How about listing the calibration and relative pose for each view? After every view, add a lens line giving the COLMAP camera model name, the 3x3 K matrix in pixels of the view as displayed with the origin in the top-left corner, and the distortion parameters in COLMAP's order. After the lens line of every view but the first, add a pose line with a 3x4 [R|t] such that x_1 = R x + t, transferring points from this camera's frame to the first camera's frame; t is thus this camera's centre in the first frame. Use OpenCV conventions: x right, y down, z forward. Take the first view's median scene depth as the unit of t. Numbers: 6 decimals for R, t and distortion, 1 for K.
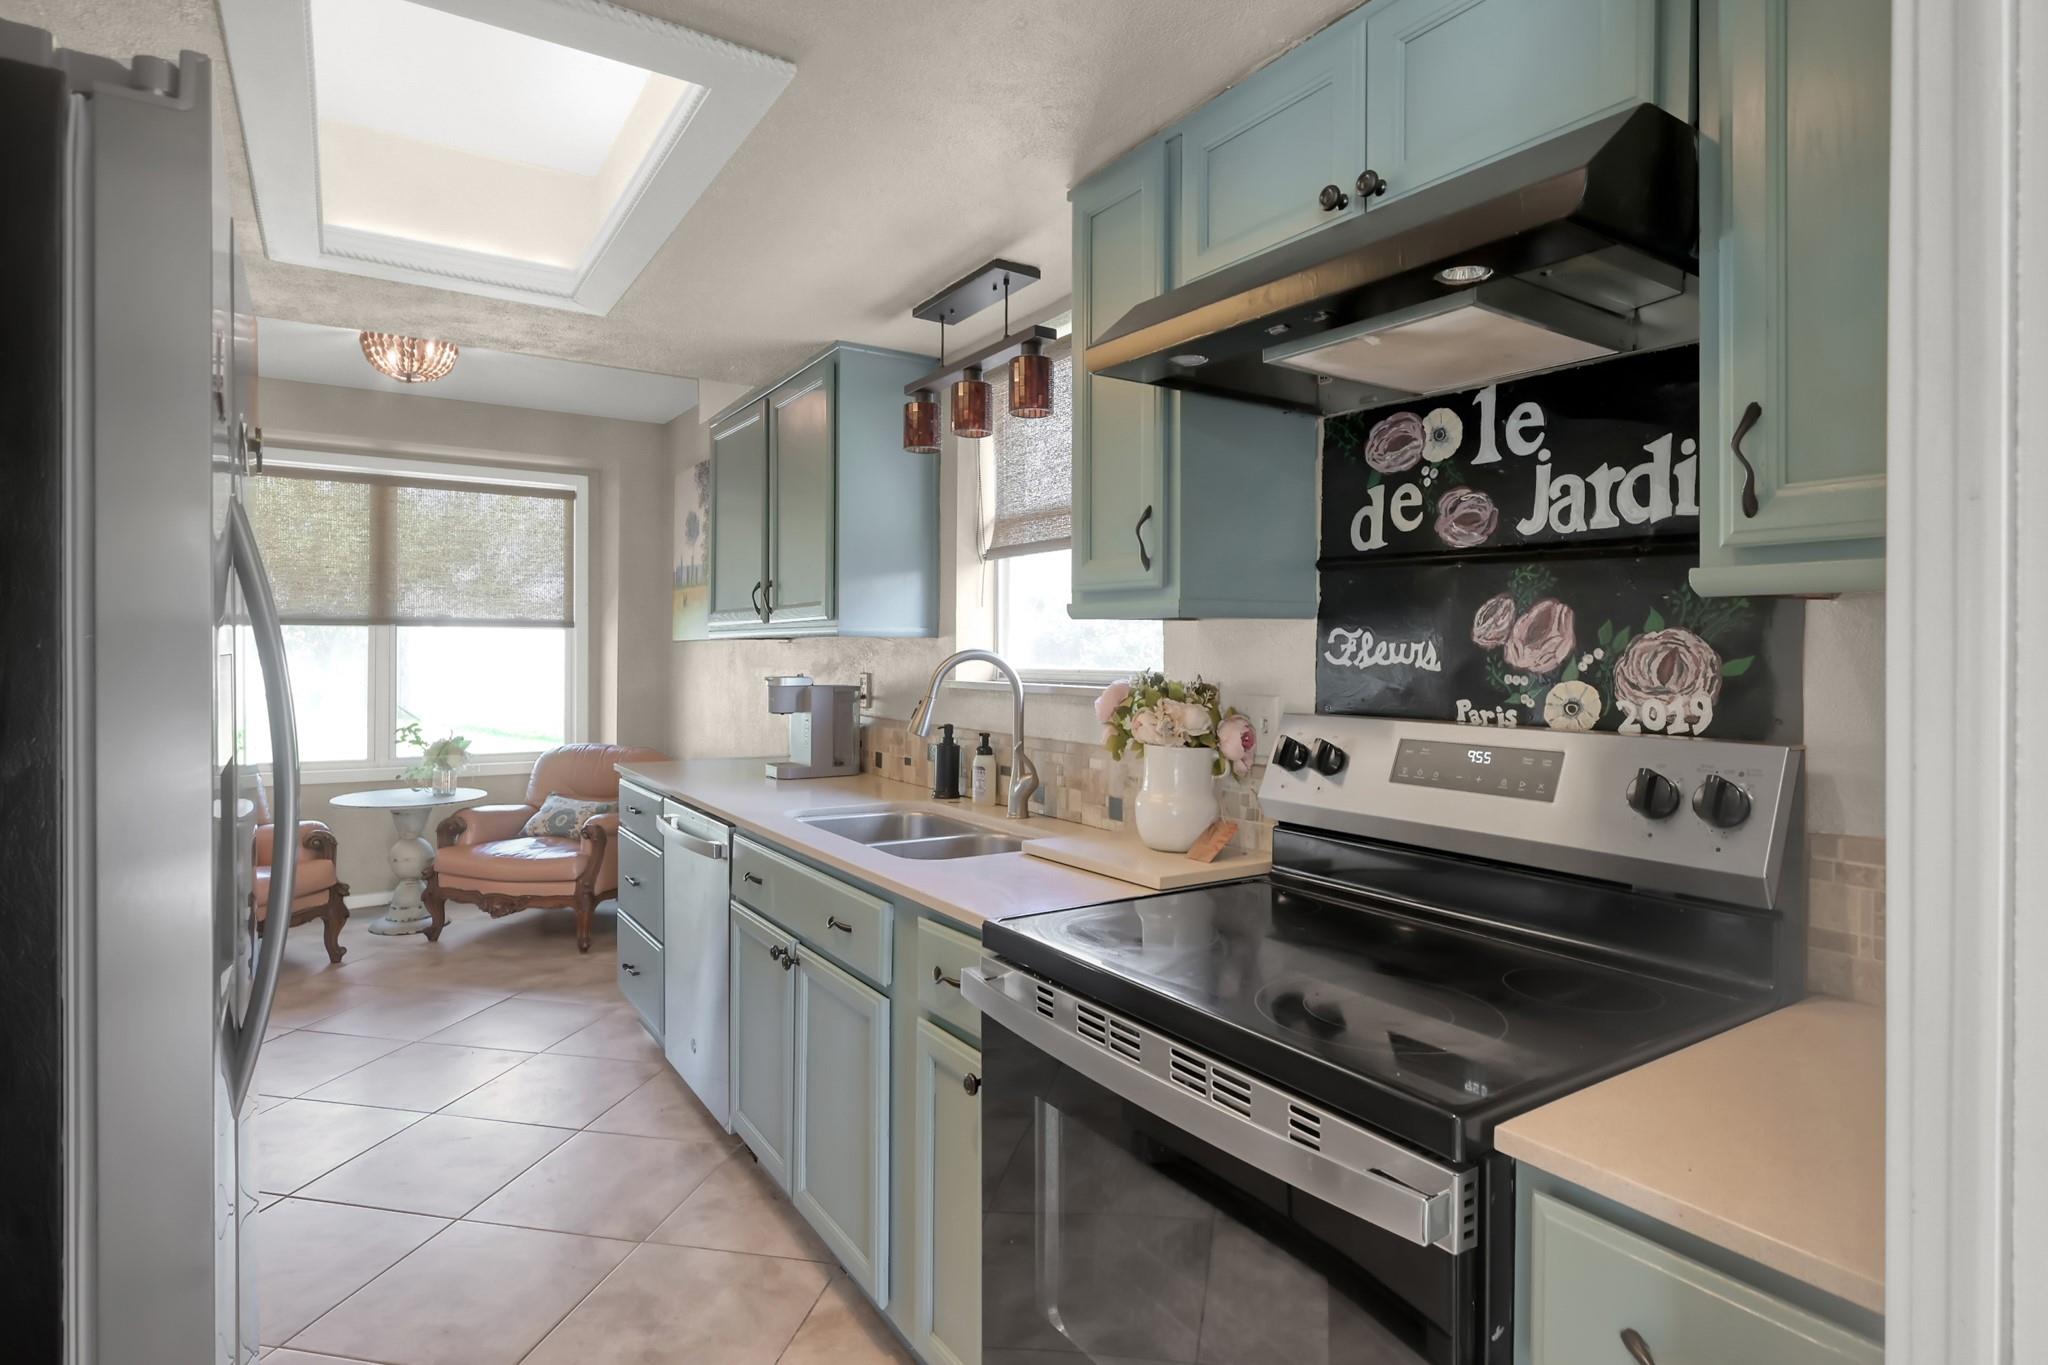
lens RADIAL K [[1068.8, 0, 1040.0], [0, 1068.8, 664.9], [0, 0, 1]] dist [-0.004398, 0.000298]
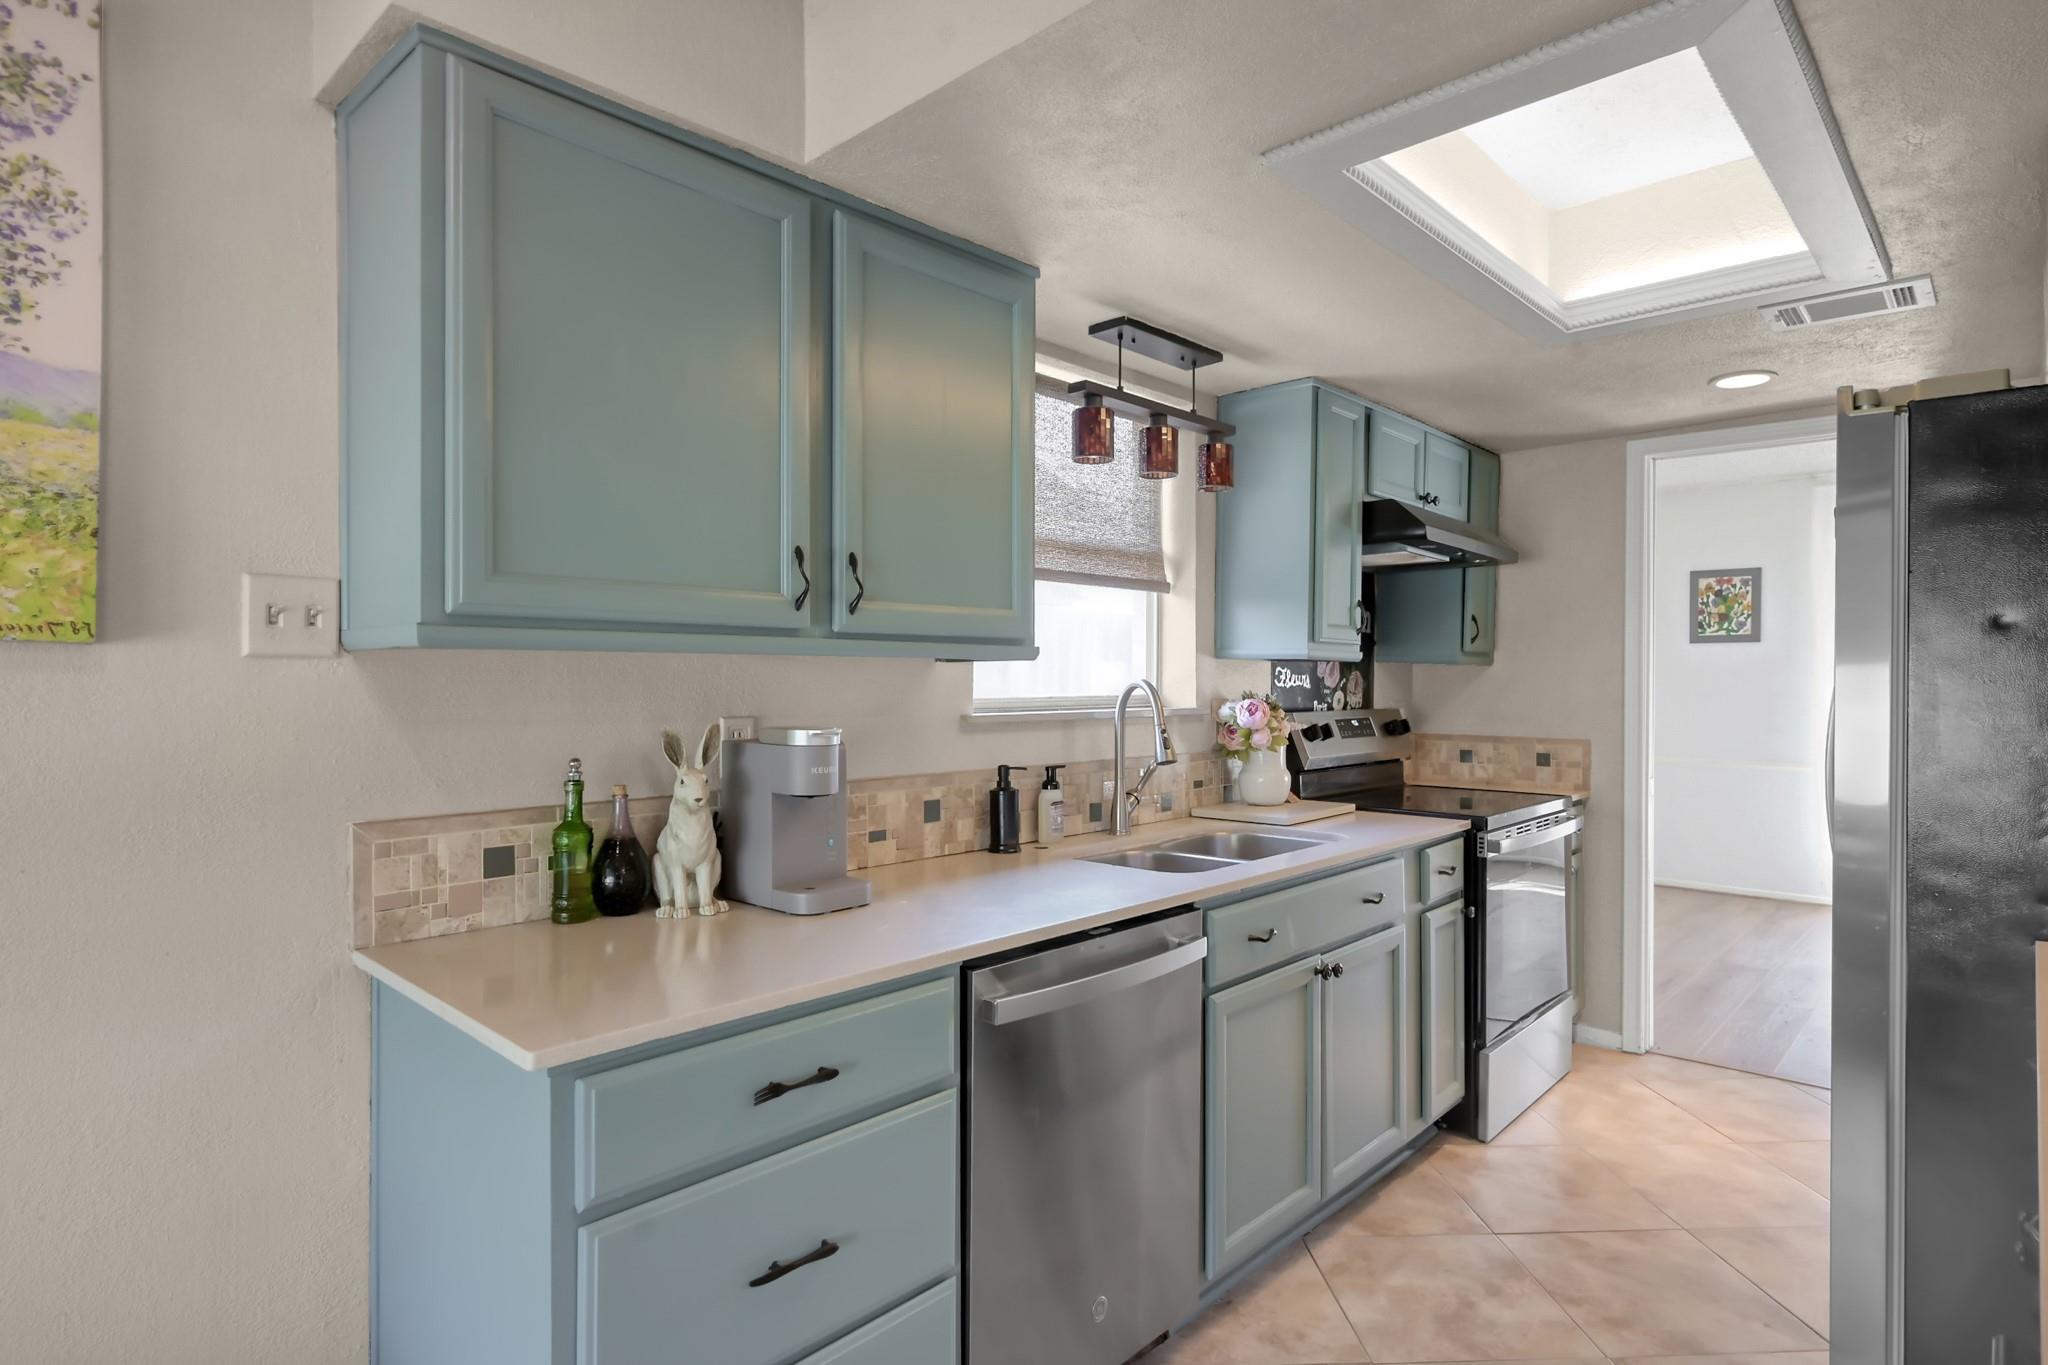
lens RADIAL K [[1068.8, 0, 1034.5], [0, 1068.8, 679.8], [0, 0, 1]] dist [-0.004398, 0.000298]
pose [[-0.234391, -0.007608, 0.972113, -0.373272], [0.006585, 0.999934, 0.009413, -0.008289], [-0.972120, 0.008608, -0.234326, 0.476900]]
